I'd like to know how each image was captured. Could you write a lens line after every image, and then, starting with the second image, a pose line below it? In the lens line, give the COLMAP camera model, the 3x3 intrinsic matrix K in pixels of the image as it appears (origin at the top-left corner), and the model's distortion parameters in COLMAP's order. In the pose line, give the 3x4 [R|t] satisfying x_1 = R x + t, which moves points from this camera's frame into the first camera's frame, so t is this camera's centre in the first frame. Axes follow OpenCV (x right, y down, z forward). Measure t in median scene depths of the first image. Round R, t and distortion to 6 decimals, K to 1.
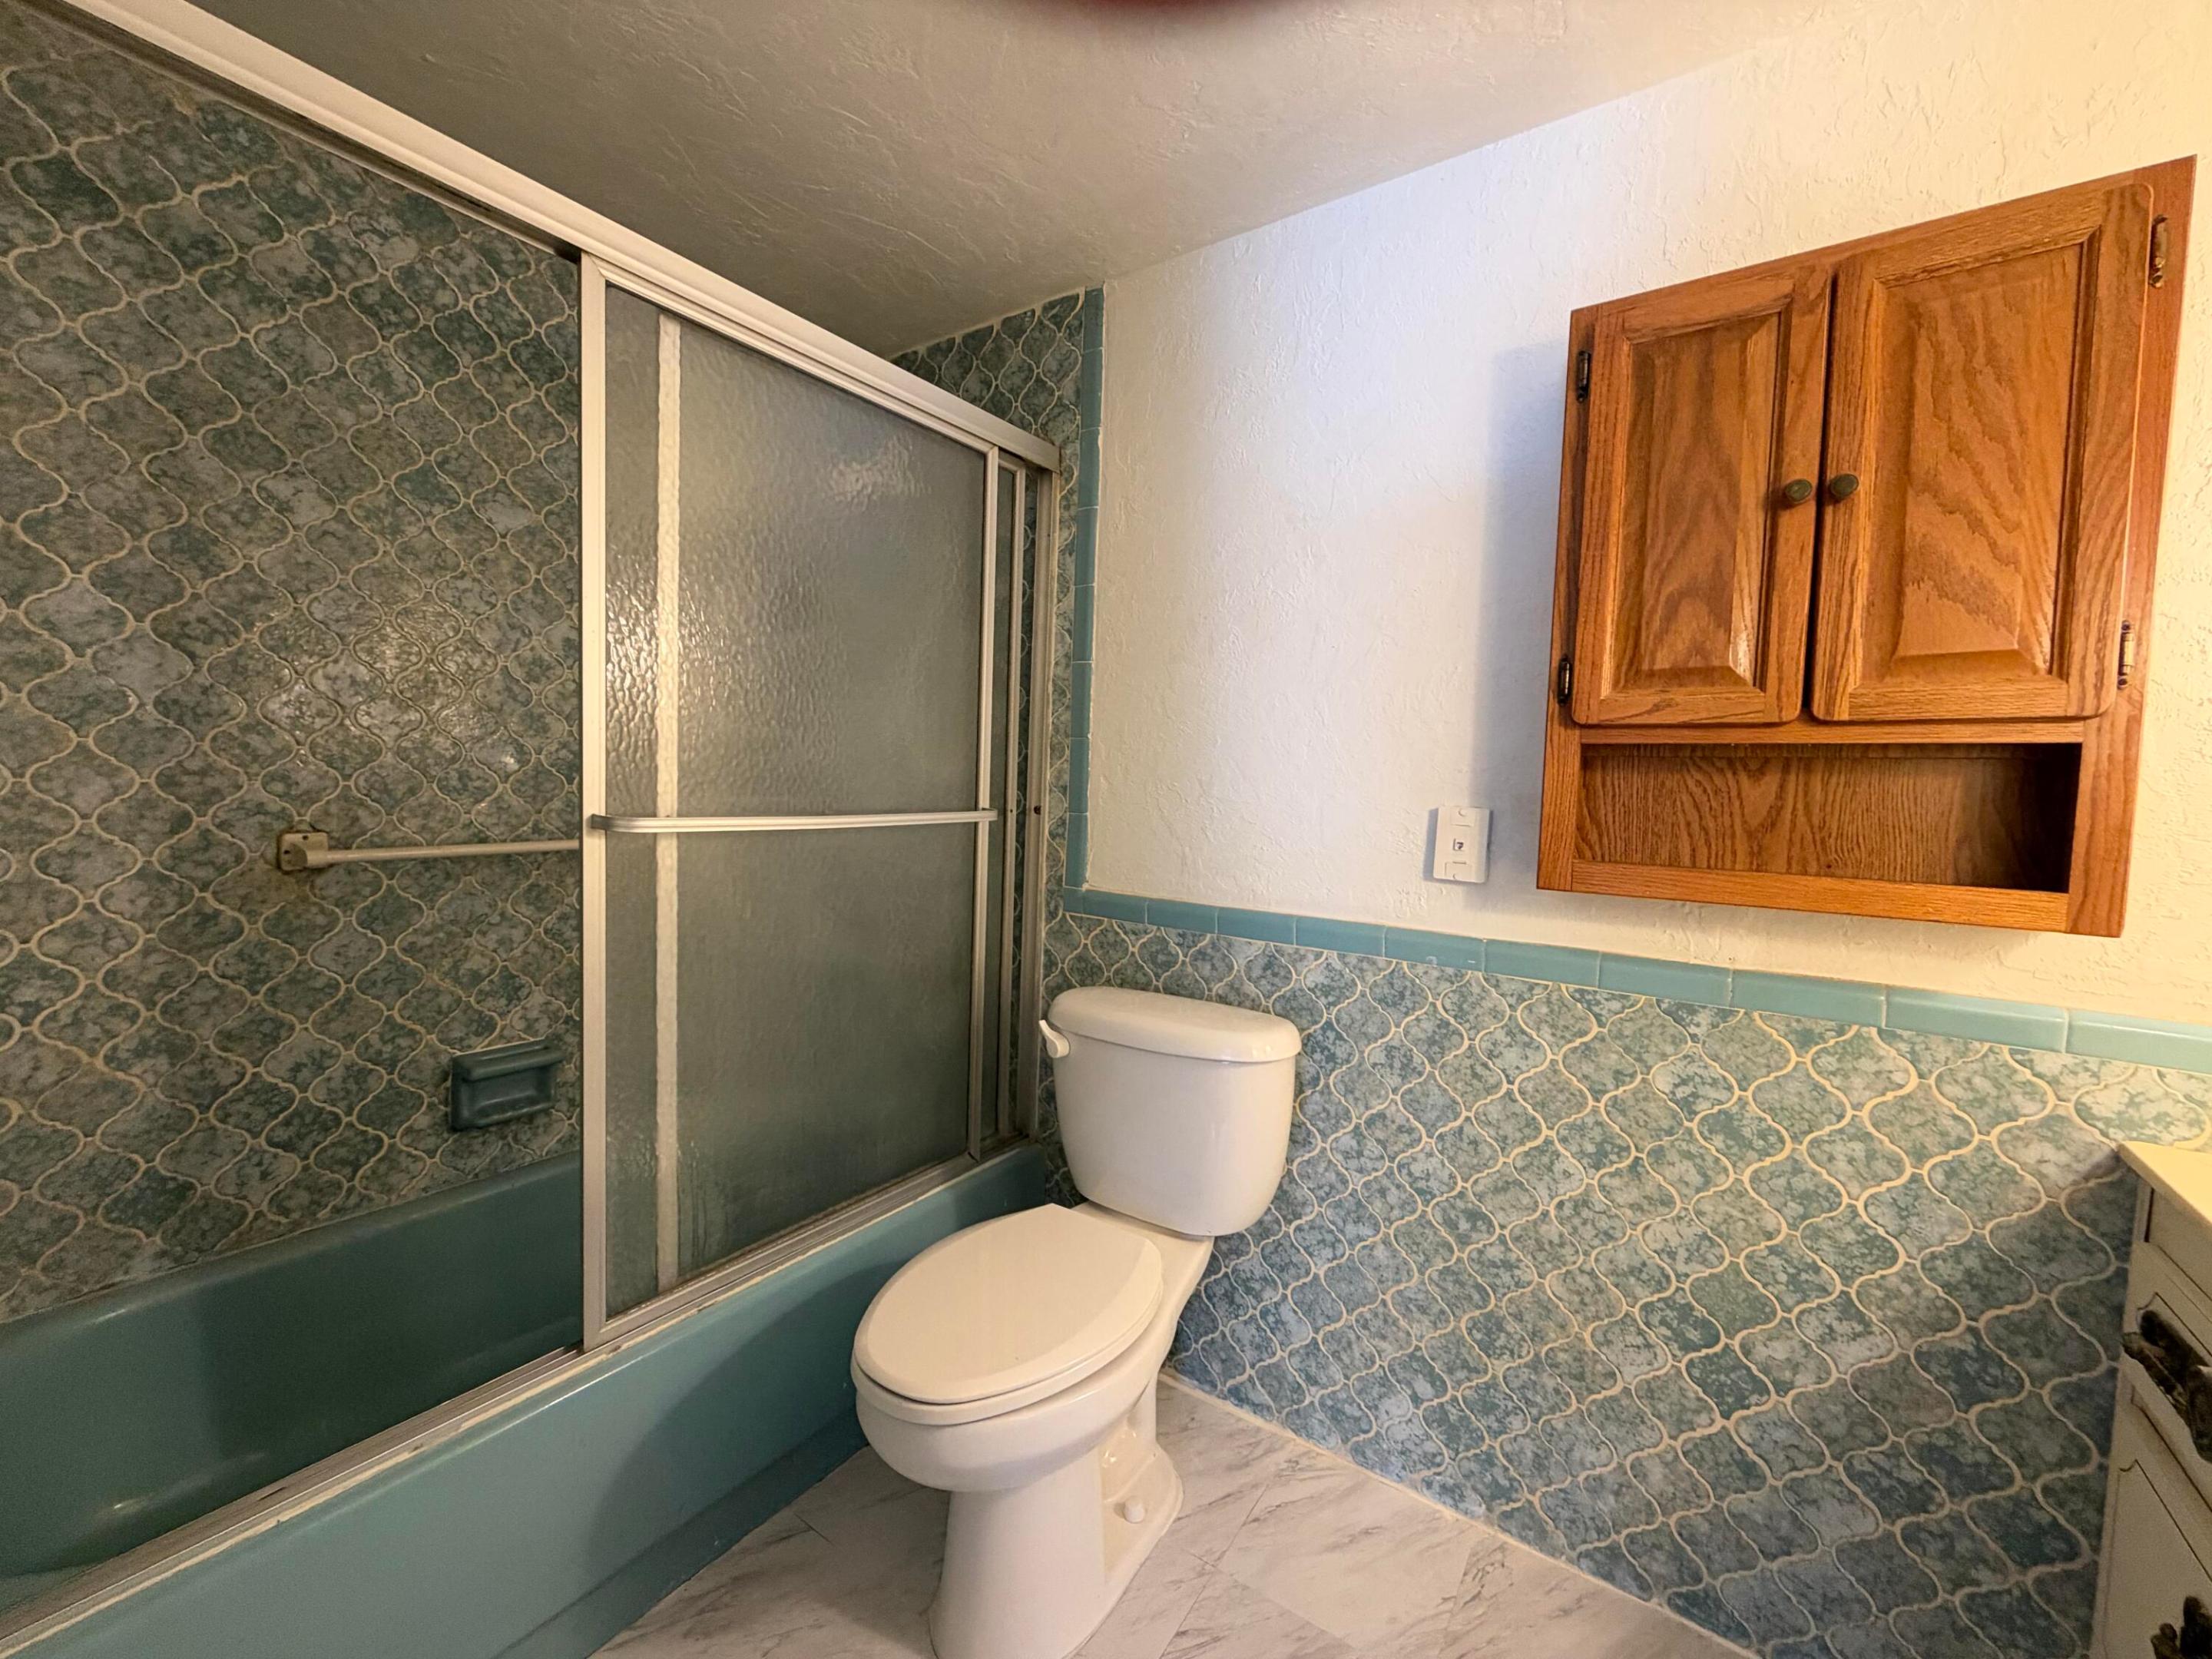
lens RADIAL K [[881.2, 0, 1090.4], [0, 881.2, 831.0], [0, 0, 1]] dist [0.002746, -0.000797]
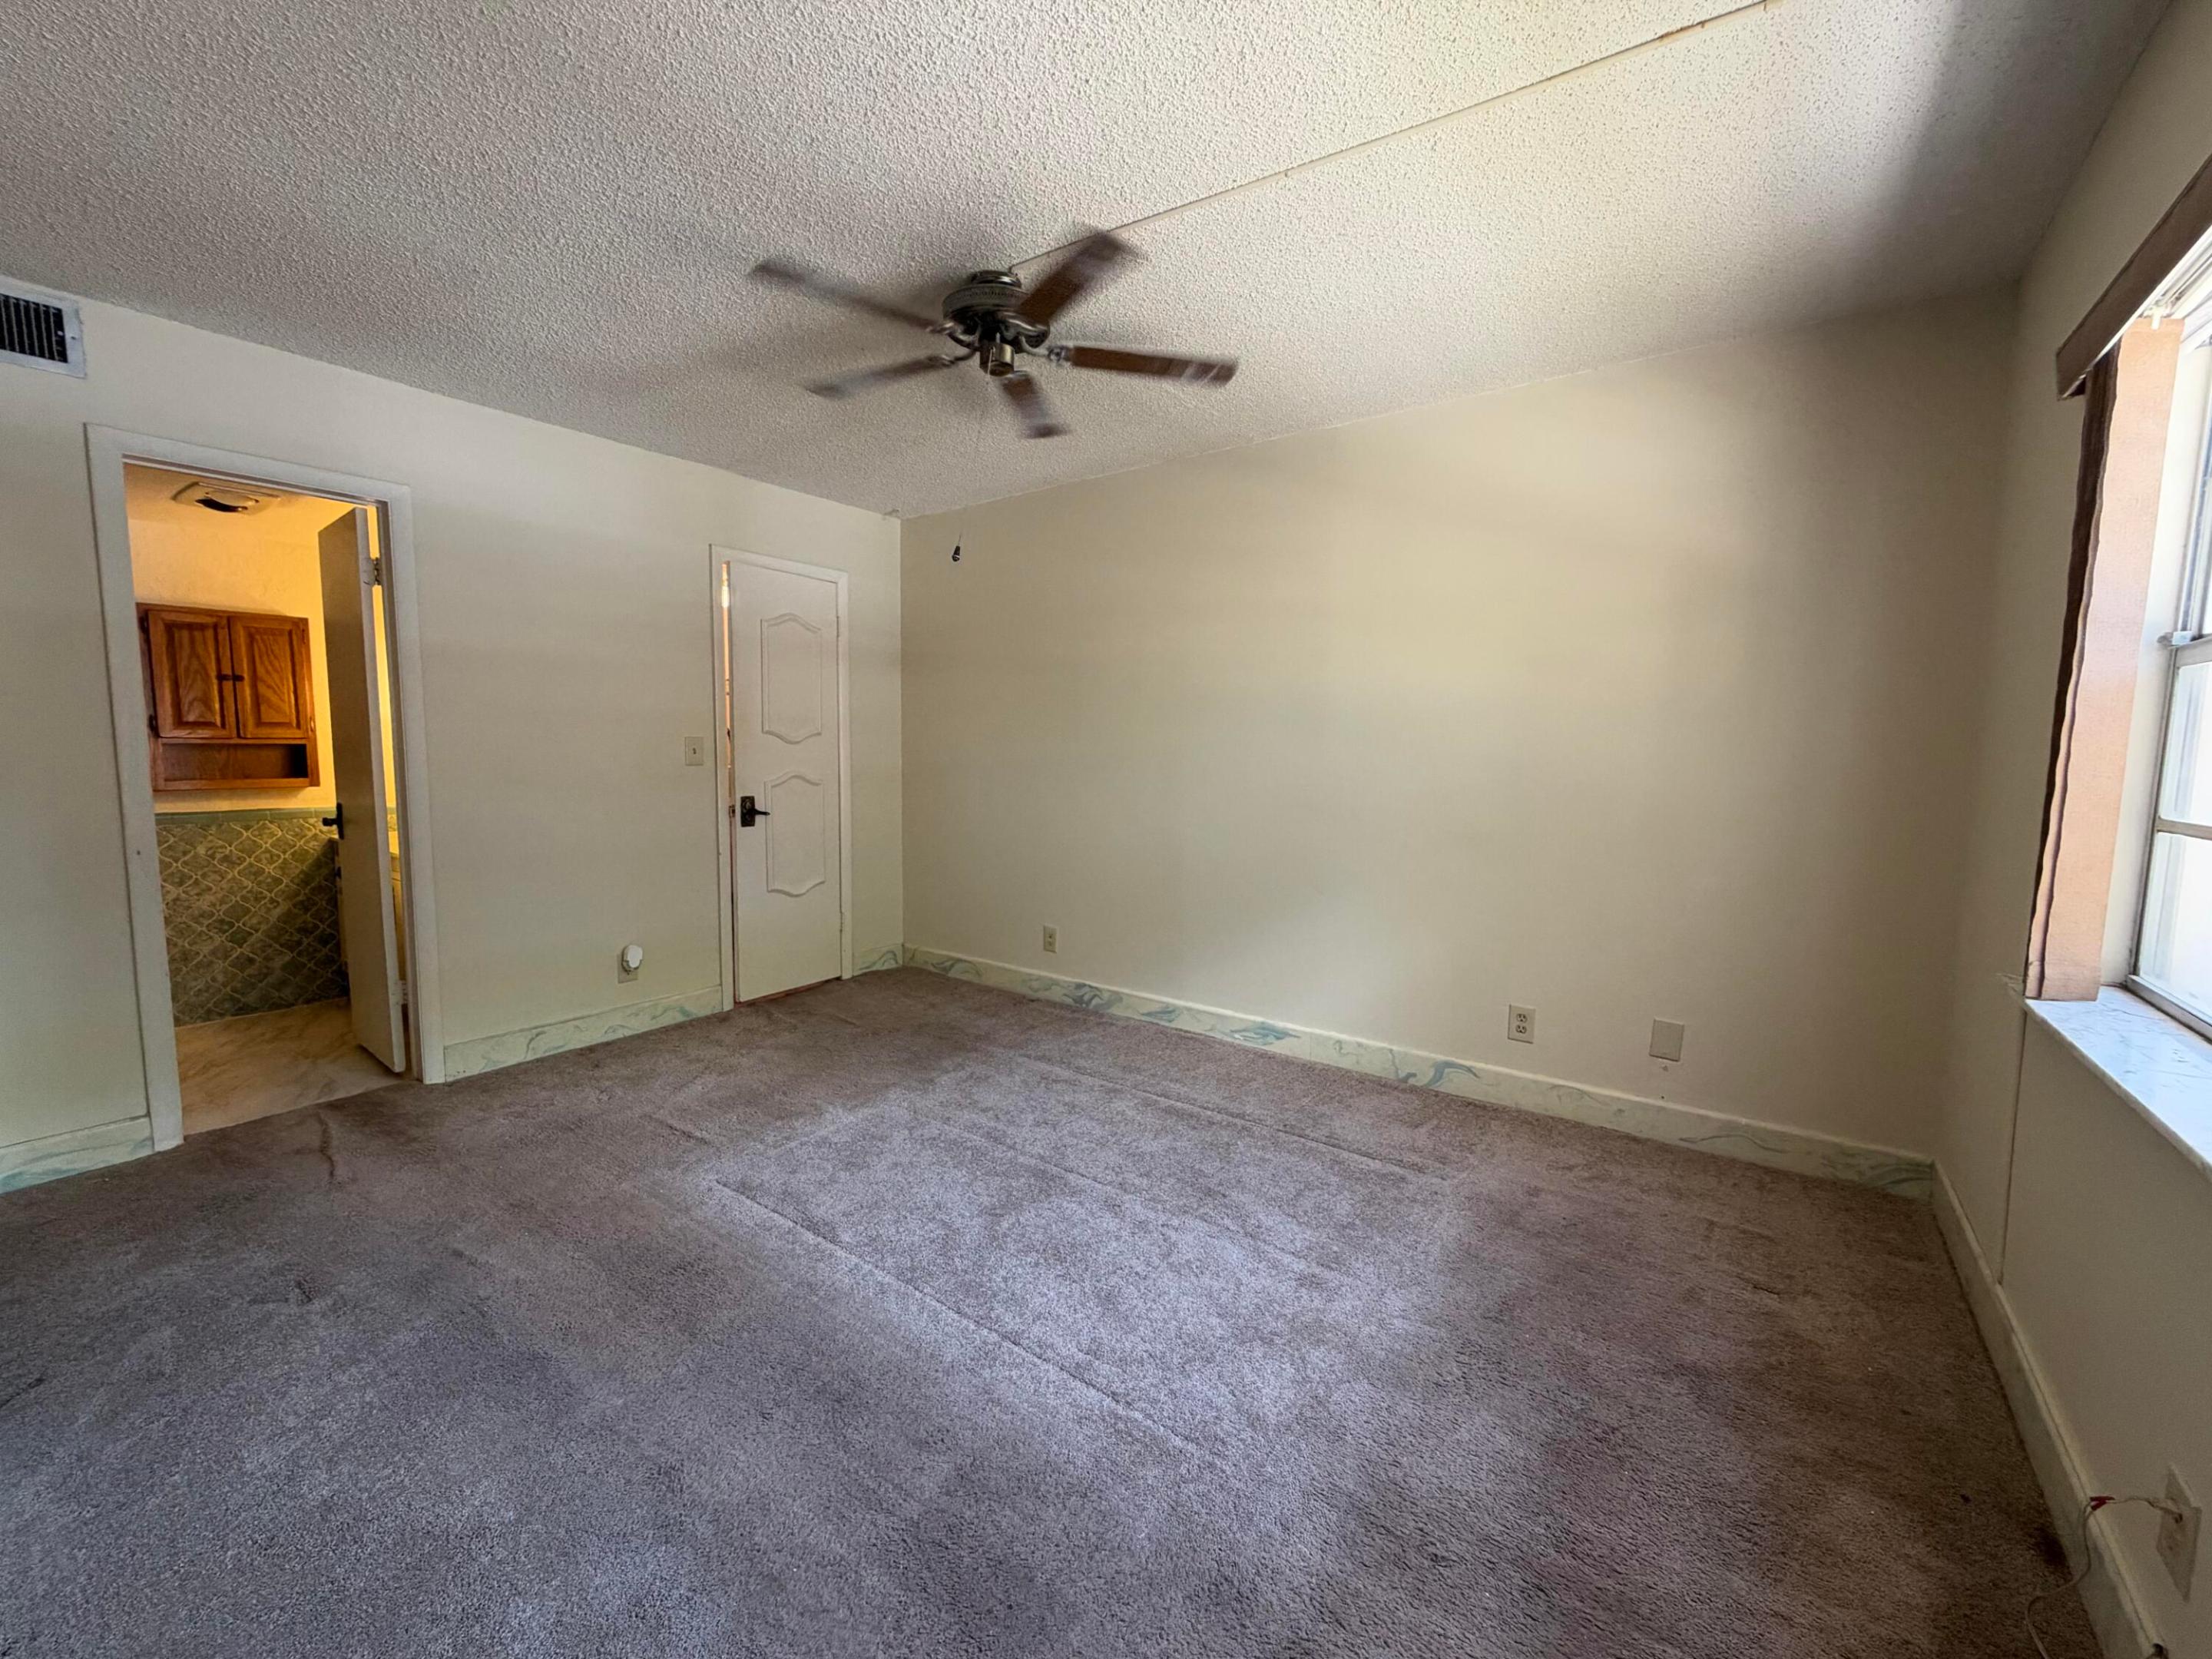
lens RADIAL K [[881.2, 0, 1099.5], [0, 881.2, 832.5], [0, 0, 1]] dist [0.002746, -0.000797]
pose [[0.011103, -0.124551, 0.992151, -2.532604], [0.045855, 0.991232, 0.123923, -0.019422], [-0.998886, 0.044120, 0.016717, -2.338719]]
